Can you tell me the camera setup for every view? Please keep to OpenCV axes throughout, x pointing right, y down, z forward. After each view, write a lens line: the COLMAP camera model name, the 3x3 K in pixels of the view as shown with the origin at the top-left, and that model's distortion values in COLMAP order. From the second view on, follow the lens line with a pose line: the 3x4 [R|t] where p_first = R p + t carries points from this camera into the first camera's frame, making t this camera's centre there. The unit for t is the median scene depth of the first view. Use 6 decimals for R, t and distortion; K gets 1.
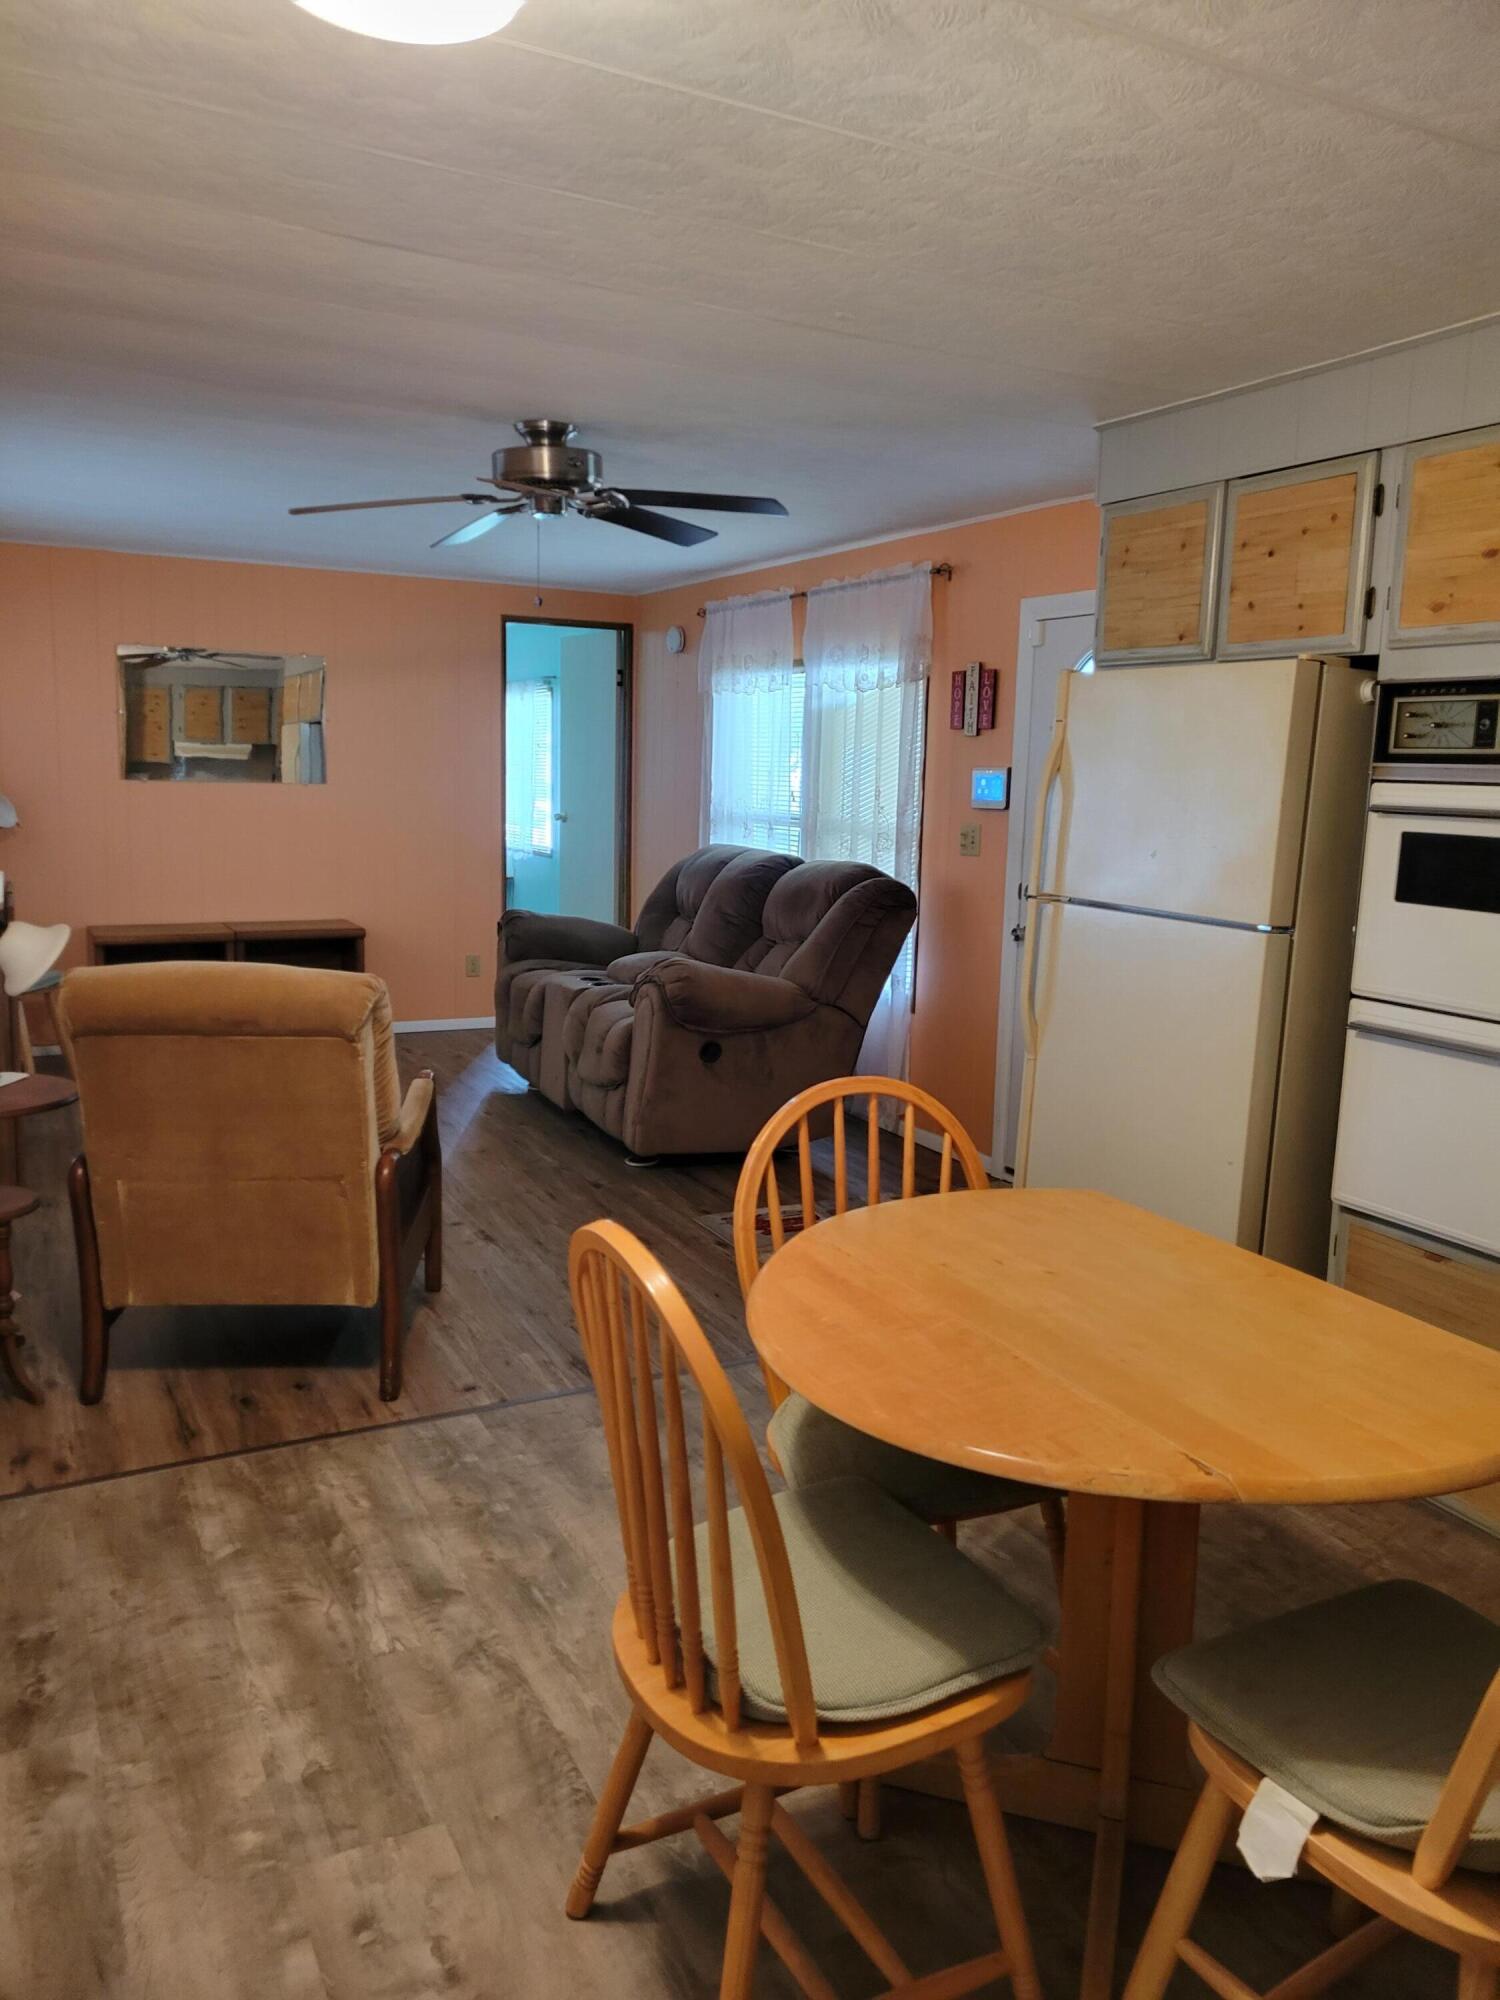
lens RADIAL K [[1530.4, 0, 750.0], [0, 1530.4, 1000.0], [0, 0, 1]] dist [0.006140, 0.003859]
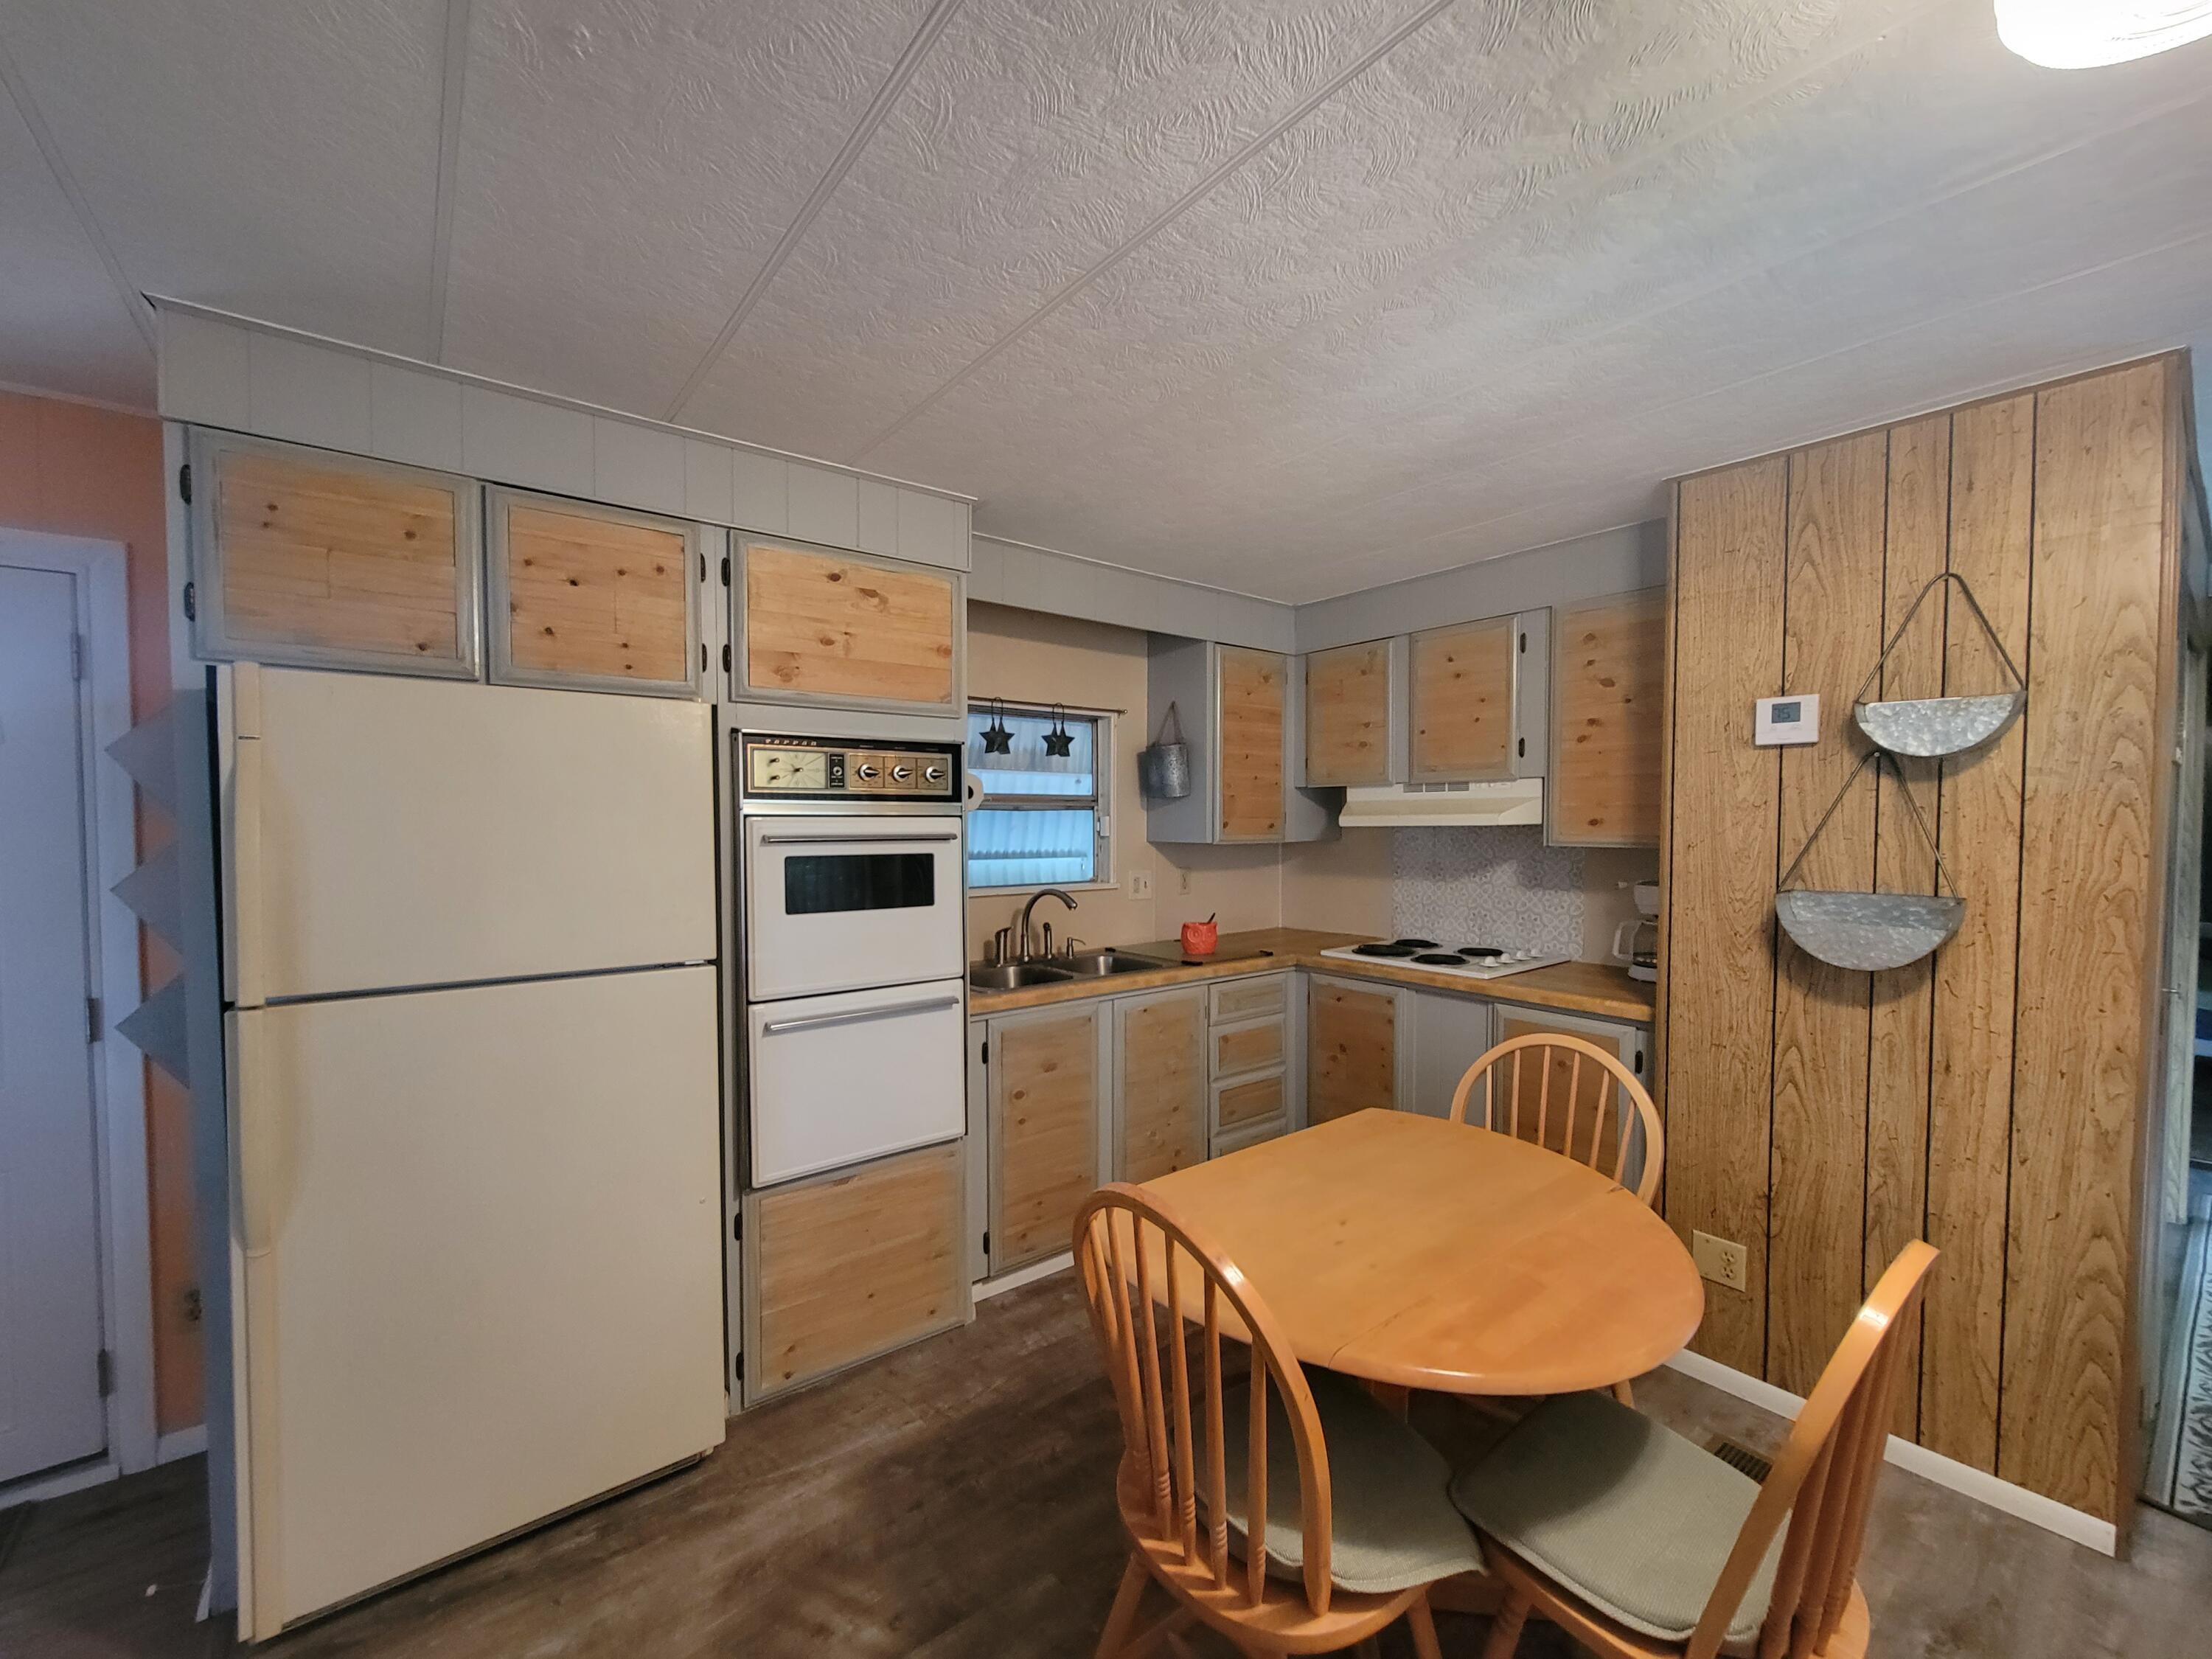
lens RADIAL K [[894.8, 0, 1103.0], [0, 894.8, 858.4], [0, 0, 1]] dist [0.020566, -0.006095]
pose [[-0.192896, -0.075466, 0.978313, -0.295302], [0.145313, 0.983847, 0.104545, -0.137656], [-0.970399, 0.162328, -0.178814, 0.835982]]
